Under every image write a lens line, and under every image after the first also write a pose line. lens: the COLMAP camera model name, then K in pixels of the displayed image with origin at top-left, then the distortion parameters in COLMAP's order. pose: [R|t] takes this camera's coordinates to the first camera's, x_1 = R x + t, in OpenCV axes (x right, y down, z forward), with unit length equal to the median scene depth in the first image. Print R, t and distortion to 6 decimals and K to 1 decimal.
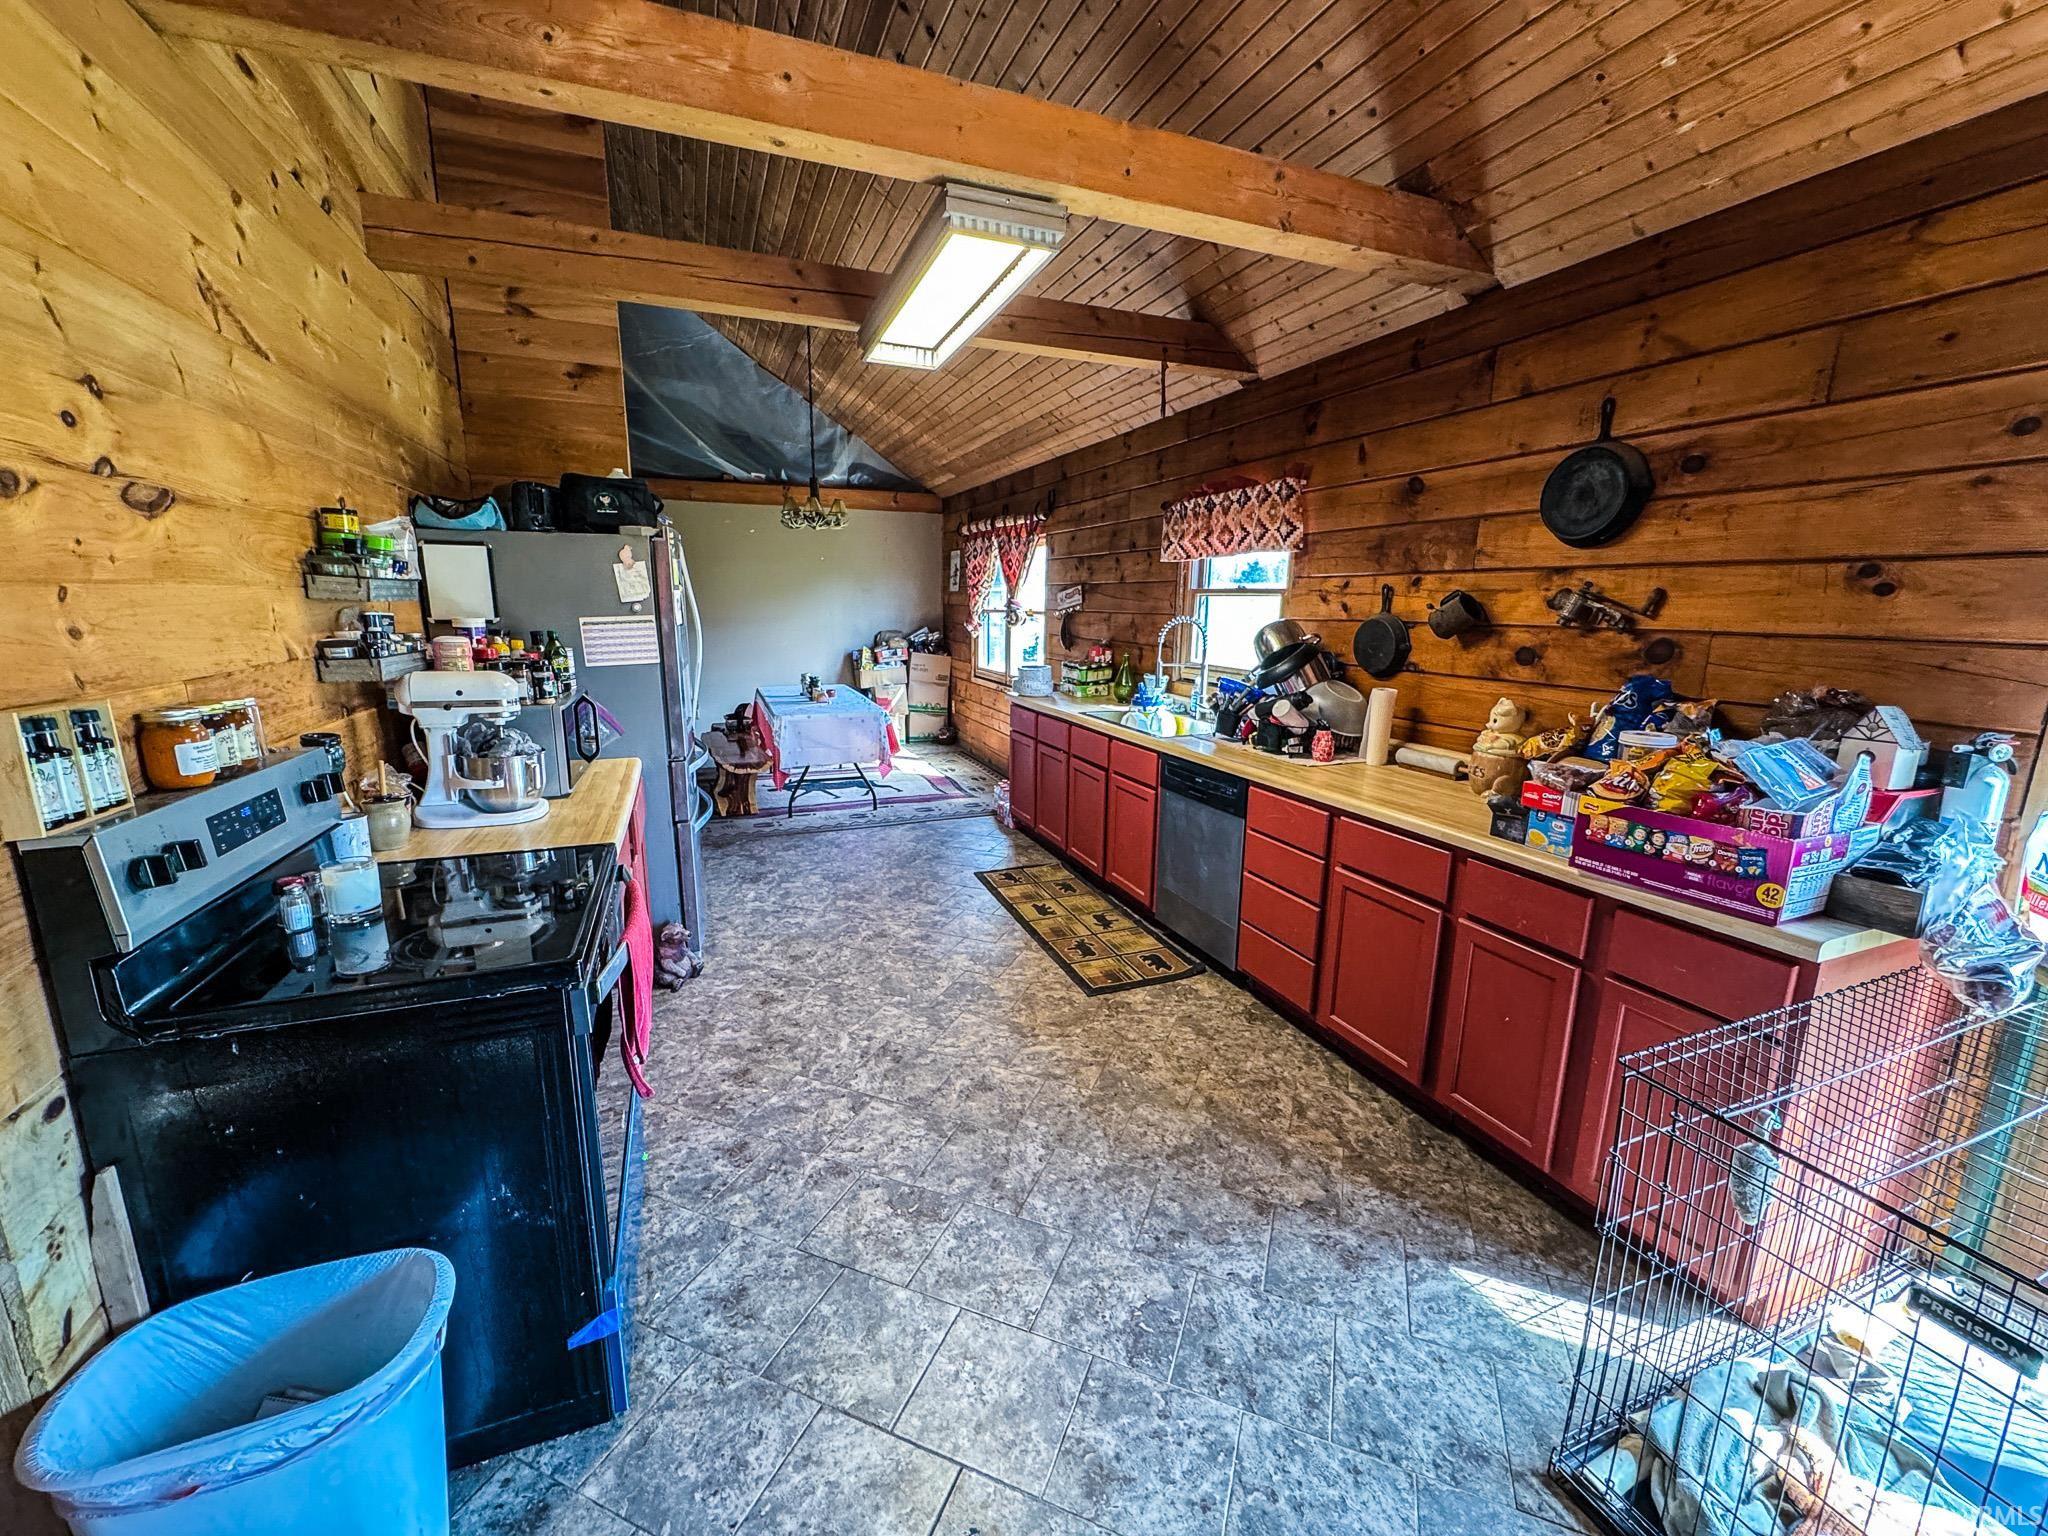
lens RADIAL K [[812.0, 0, 1013.9], [0, 812.0, 763.5], [0, 0, 1]] dist [-0.004273, 0.000136]
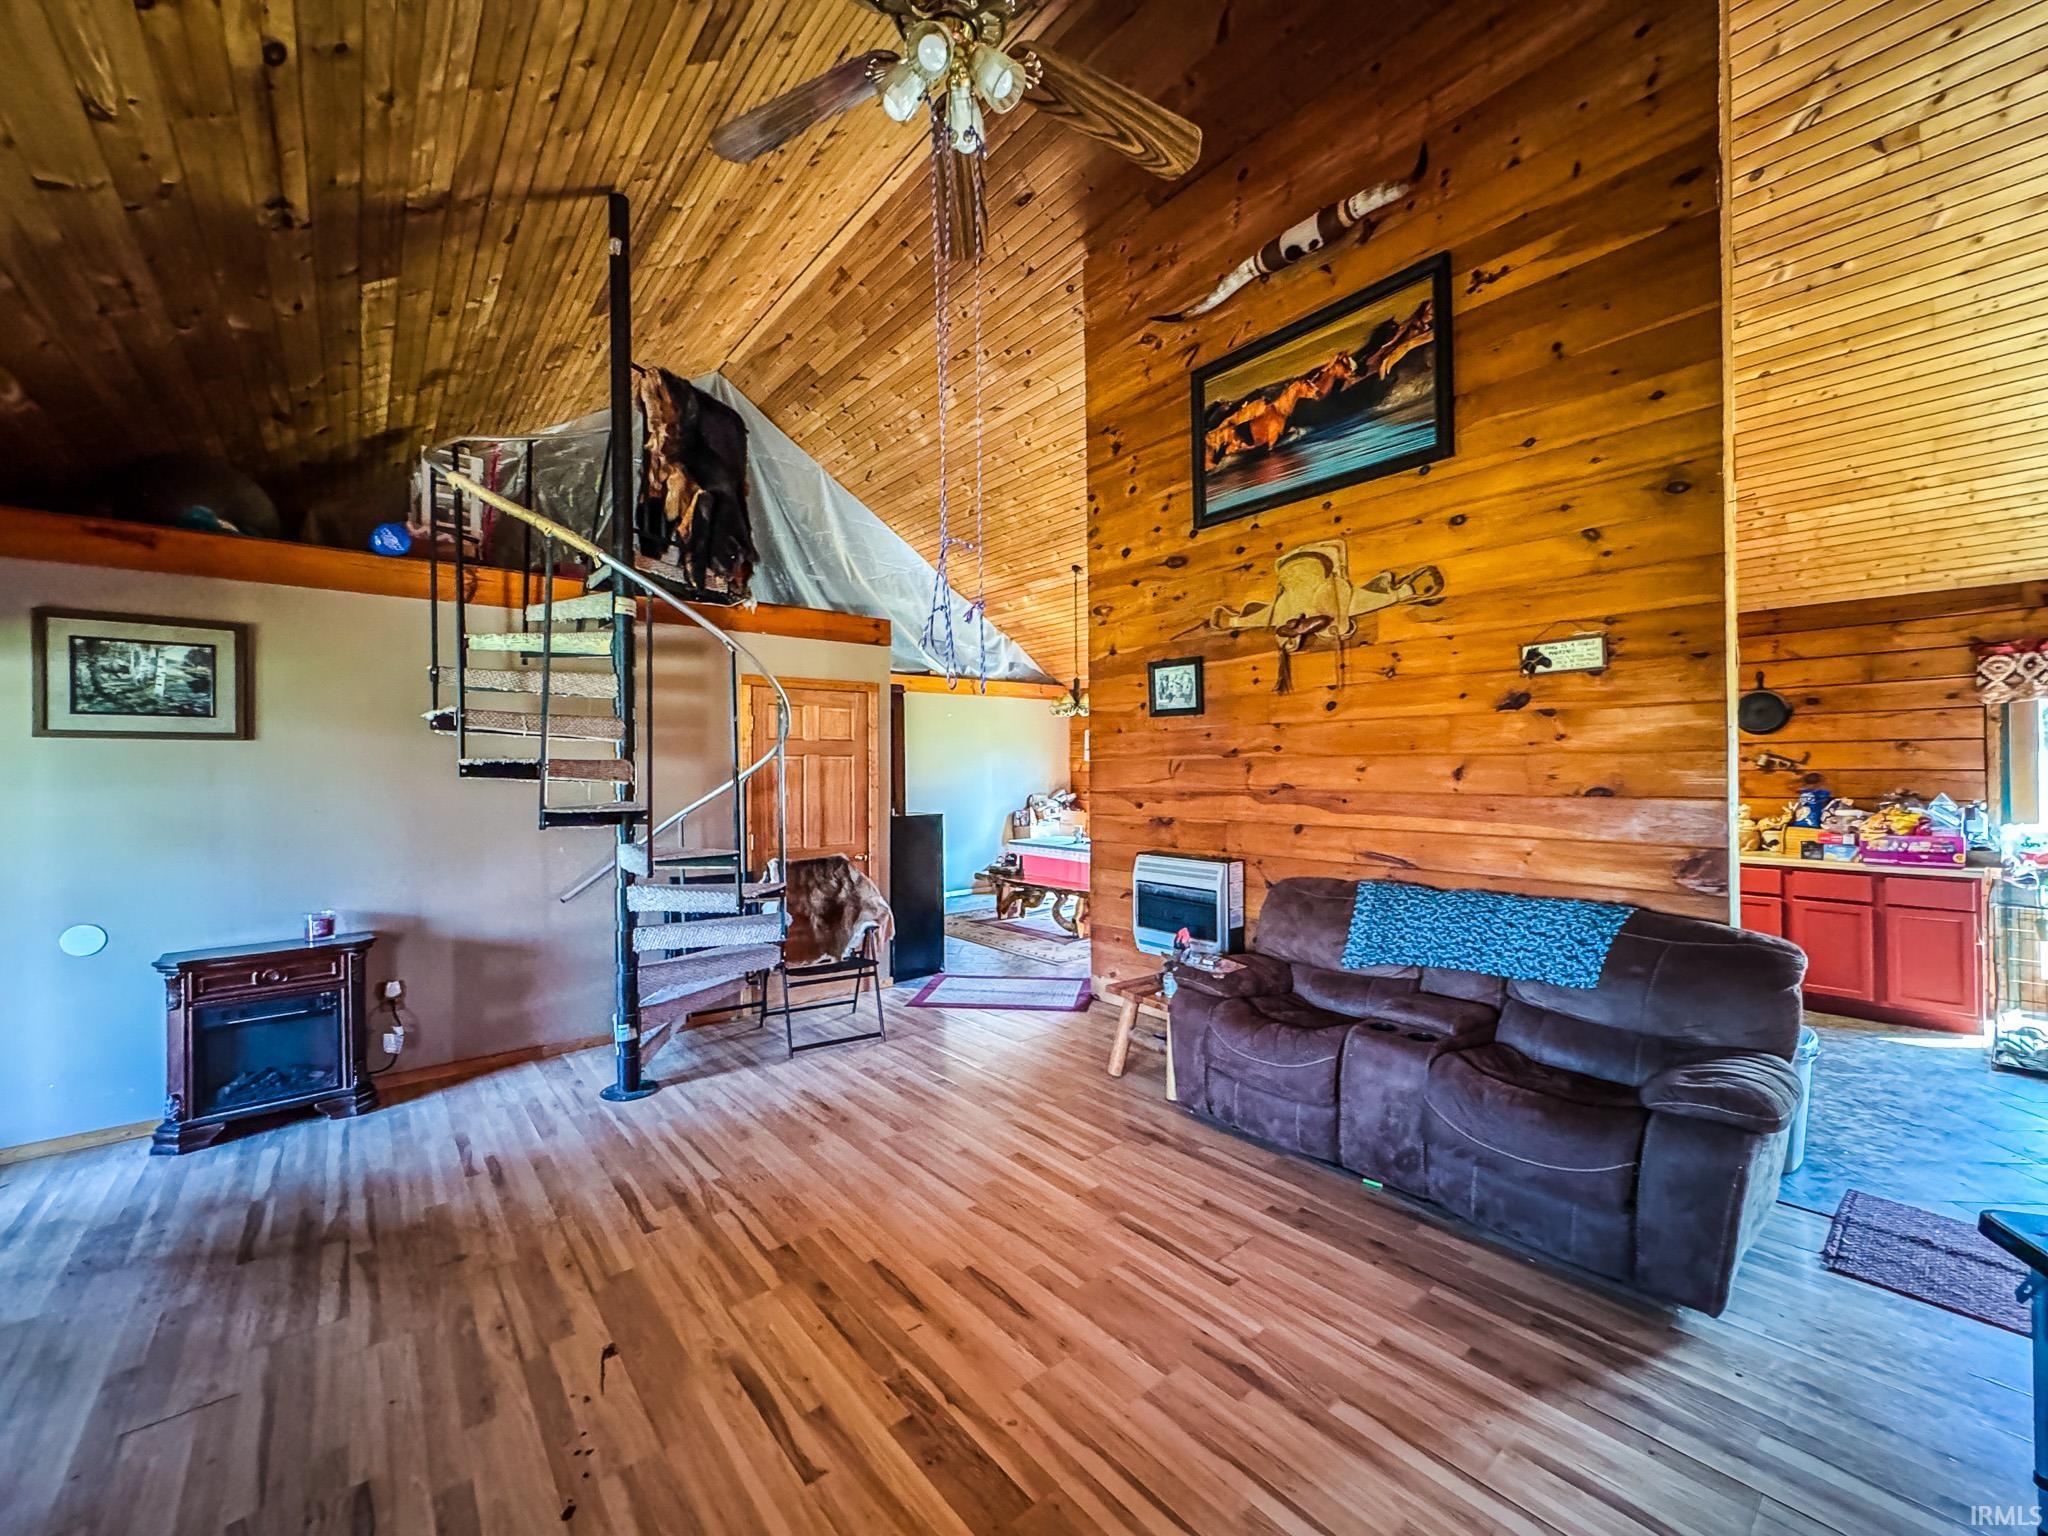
lens RADIAL K [[812.0, 0, 1015.0], [0, 812.0, 768.6], [0, 0, 1]] dist [-0.004273, 0.000136]
pose [[0.951354, -0.021201, 0.307370, -1.968103], [0.081218, 0.979600, -0.183815, 0.069746], [-0.297202, 0.199837, 0.933668, -0.459820]]
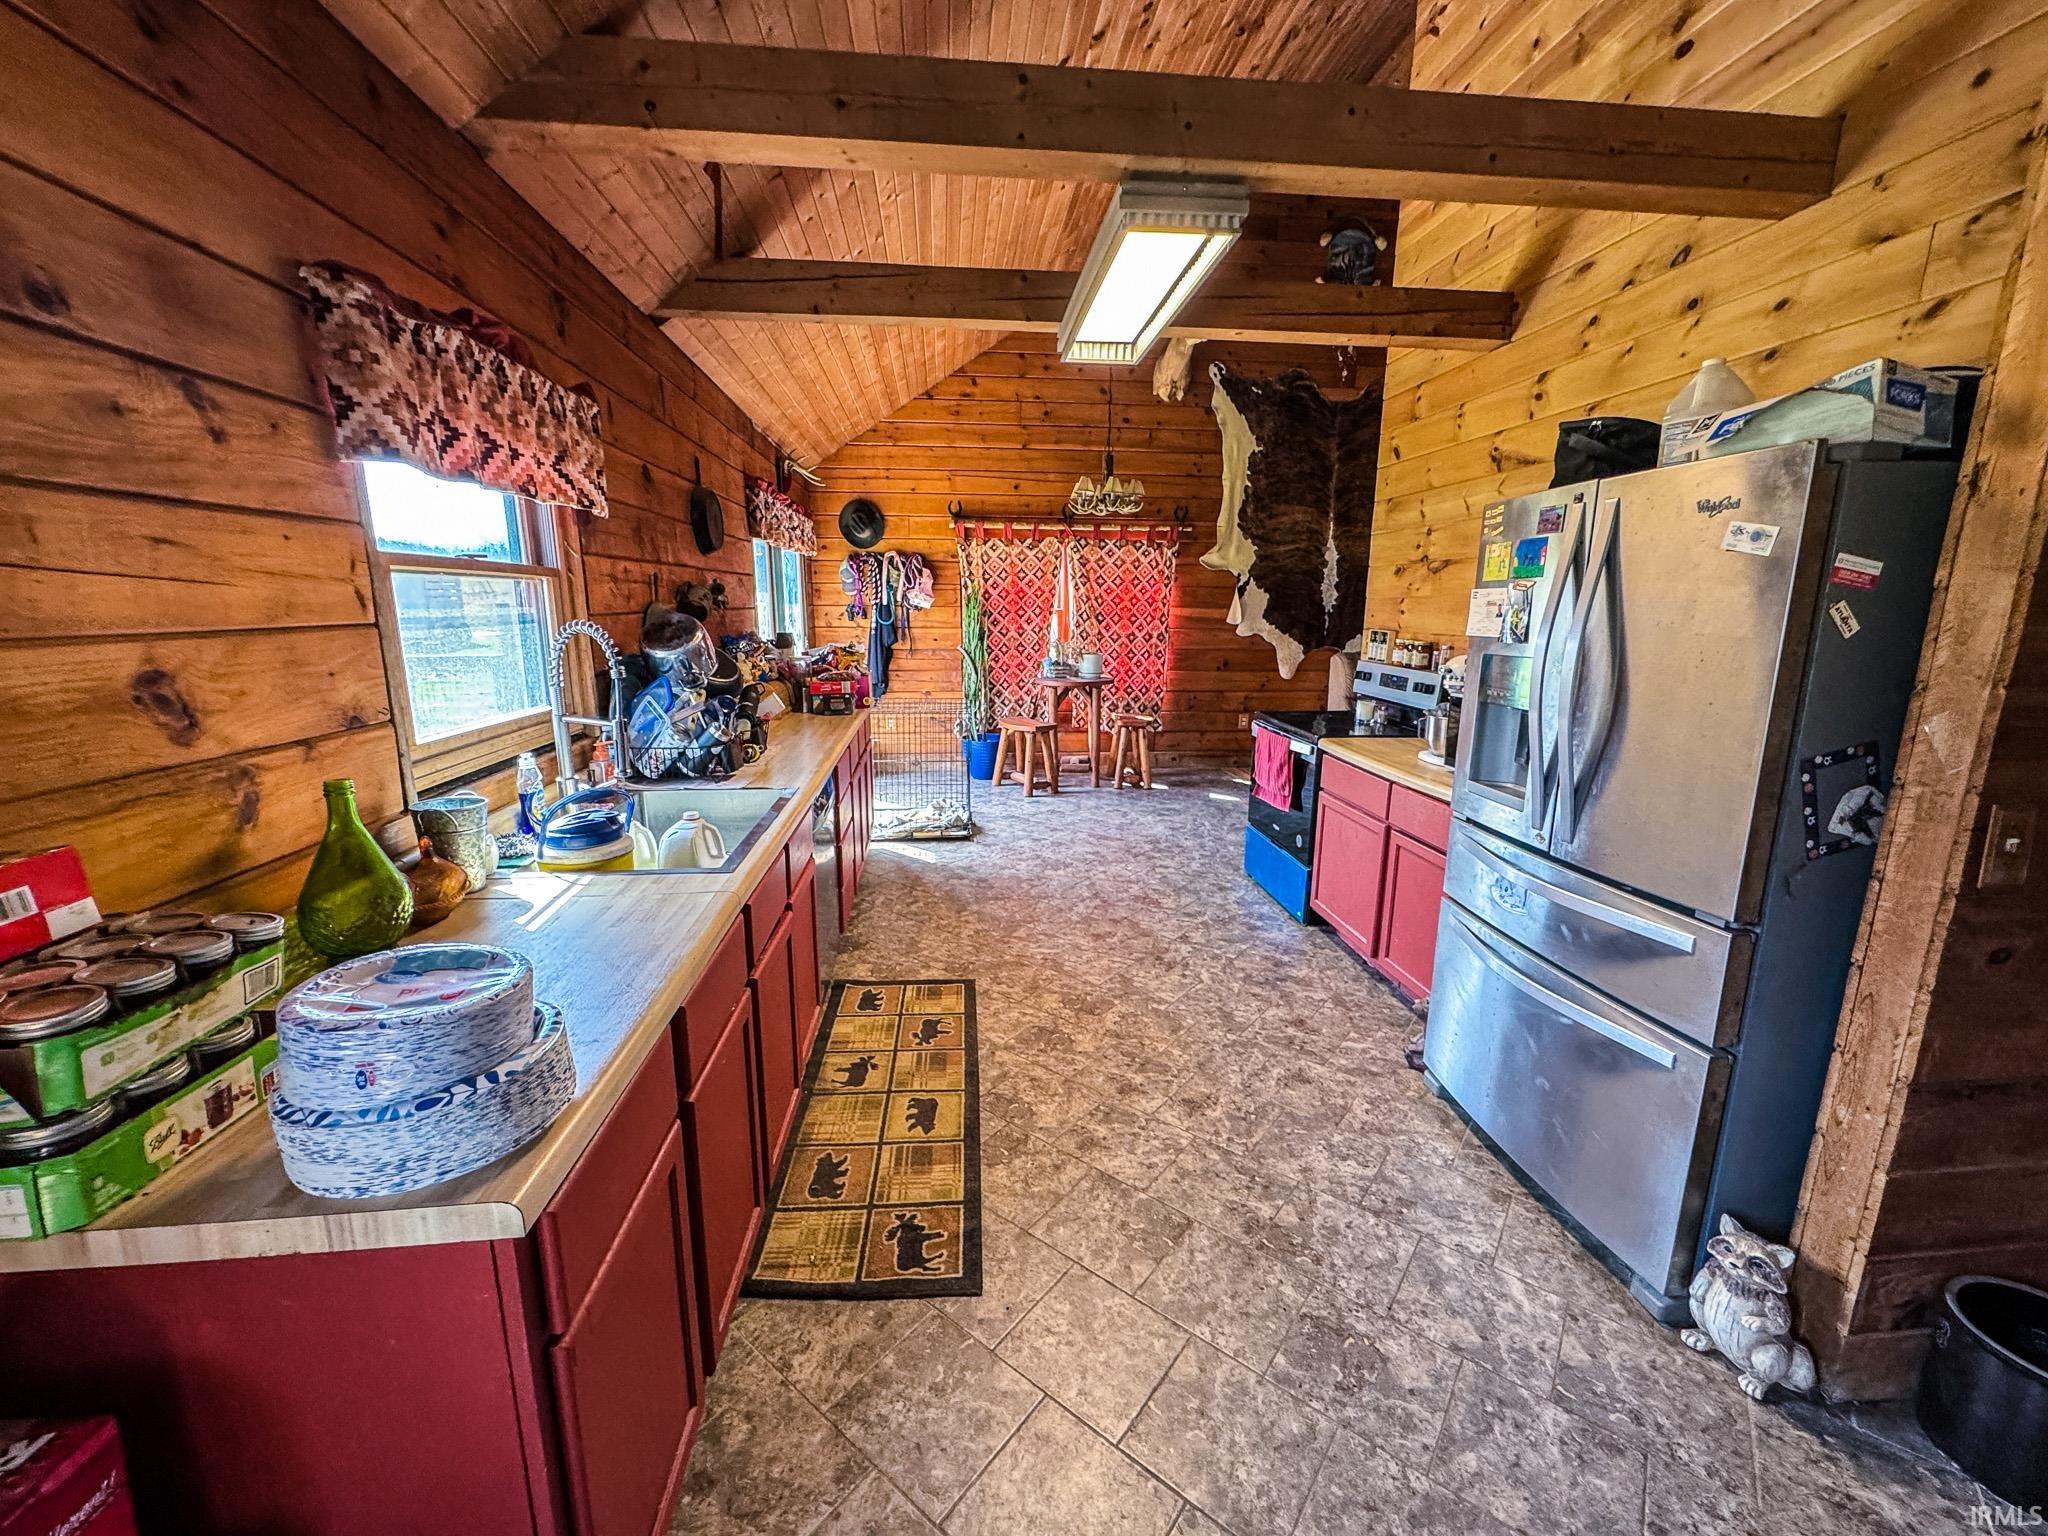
lens RADIAL K [[812.0, 0, 1019.1], [0, 812.0, 767.6], [0, 0, 1]] dist [-0.004273, 0.000136]
pose [[-0.959948, -0.071168, 0.270989, -0.260301], [0.040130, 0.922304, 0.384376, -0.417535], [-0.277290, 0.379856, -0.882508, 2.099570]]
